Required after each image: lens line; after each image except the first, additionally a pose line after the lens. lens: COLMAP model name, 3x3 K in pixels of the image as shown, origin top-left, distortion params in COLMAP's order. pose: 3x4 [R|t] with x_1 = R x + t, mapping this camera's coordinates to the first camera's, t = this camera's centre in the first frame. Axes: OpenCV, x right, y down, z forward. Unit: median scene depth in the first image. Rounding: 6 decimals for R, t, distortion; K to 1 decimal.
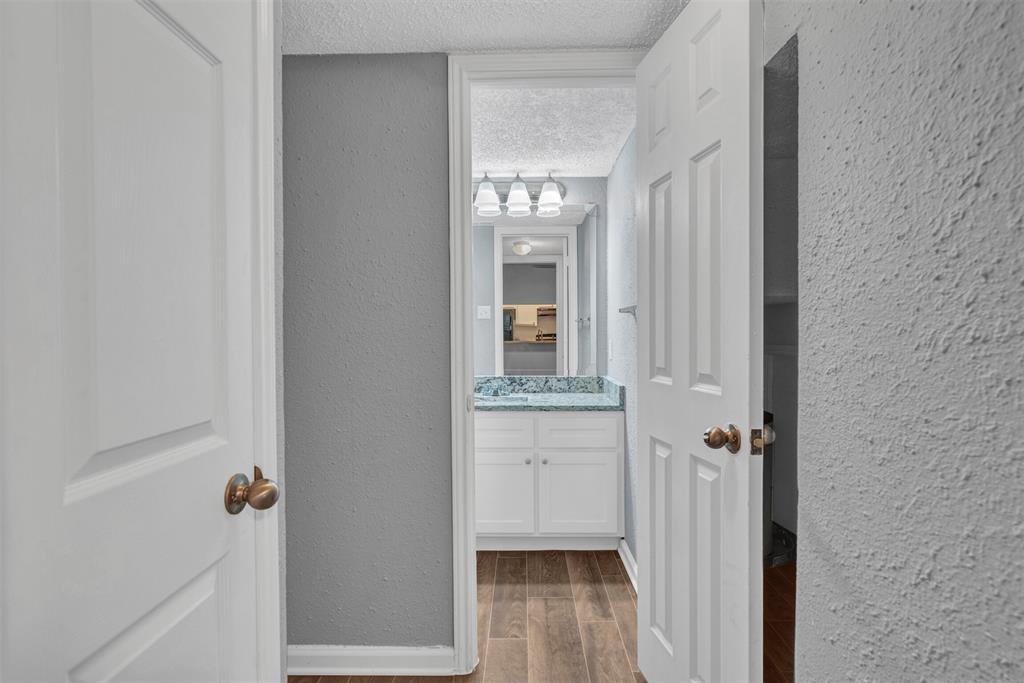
lens RADIAL K [[517.7, 0, 512.0], [0, 517.7, 340.1], [0, 0, 1]] dist [-0.004404, 0.001663]
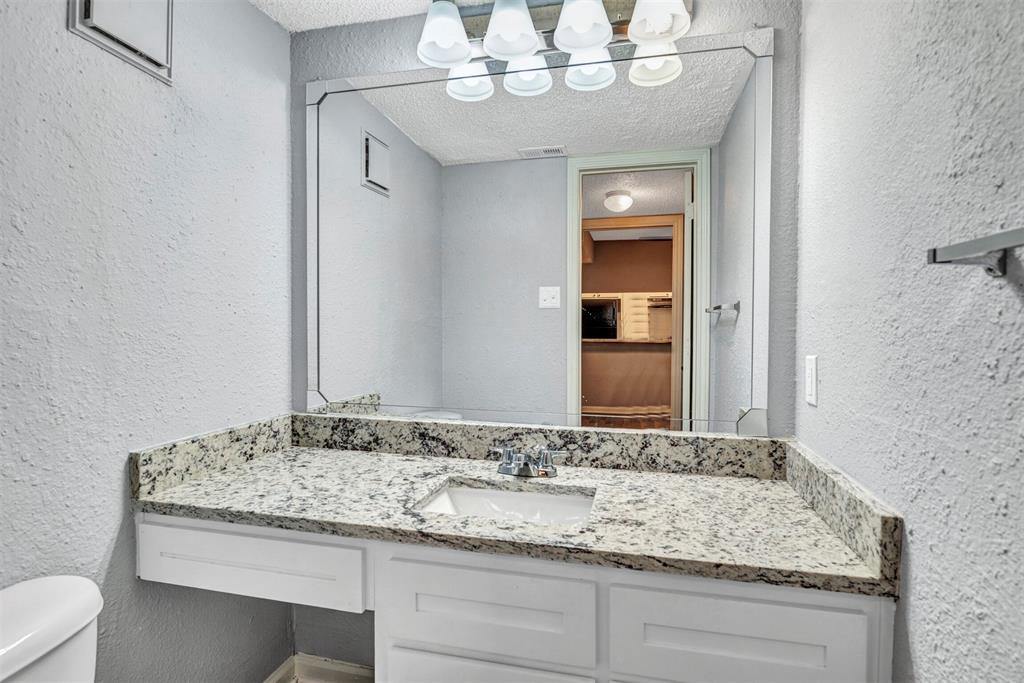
lens RADIAL K [[517.7, 0, 510.3], [0, 517.7, 340.5], [0, 0, 1]] dist [-0.004404, 0.001663]
pose [[0.976077, 0.012536, -0.217064, 0.049364], [-0.009898, 0.999863, 0.013236, -0.013593], [0.217200, -0.010771, 0.976068, 0.546129]]
